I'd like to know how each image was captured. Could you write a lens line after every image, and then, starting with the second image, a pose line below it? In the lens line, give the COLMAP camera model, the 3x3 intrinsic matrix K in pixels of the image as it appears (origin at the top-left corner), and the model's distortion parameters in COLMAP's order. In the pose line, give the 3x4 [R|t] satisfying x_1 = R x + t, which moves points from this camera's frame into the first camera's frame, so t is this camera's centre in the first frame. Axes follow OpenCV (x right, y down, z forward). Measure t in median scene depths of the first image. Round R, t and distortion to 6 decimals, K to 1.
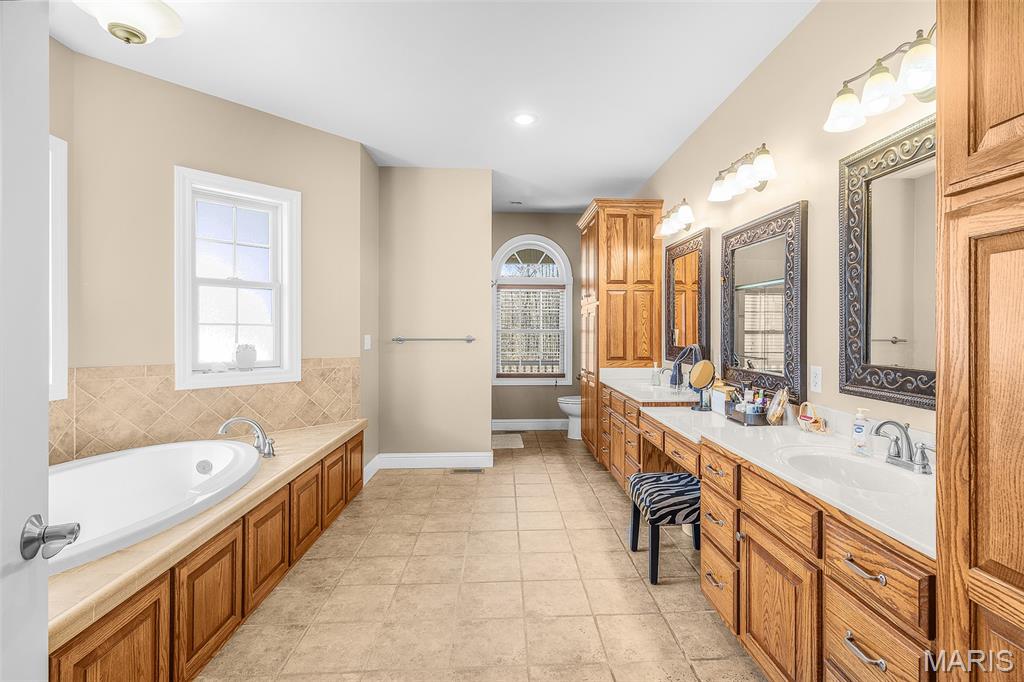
lens RADIAL K [[466.1, 0, 512.5], [0, 466.1, 326.6], [0, 0, 1]] dist [-0.018532, 0.011097]
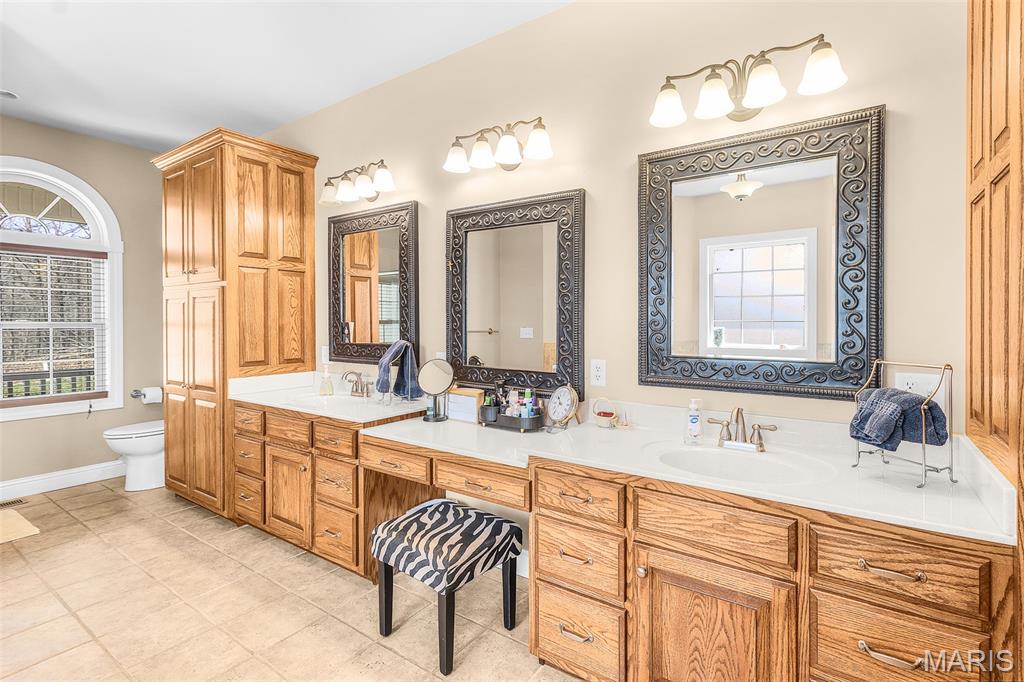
lens RADIAL K [[466.1, 0, 512.5], [0, 466.1, 326.6], [0, 0, 1]] dist [-0.018532, 0.011097]
pose [[0.585413, -0.008104, 0.810695, -0.174233], [-0.004720, 0.999899, 0.013403, 0.001889], [-0.810721, -0.011673, 0.585316, 0.393555]]
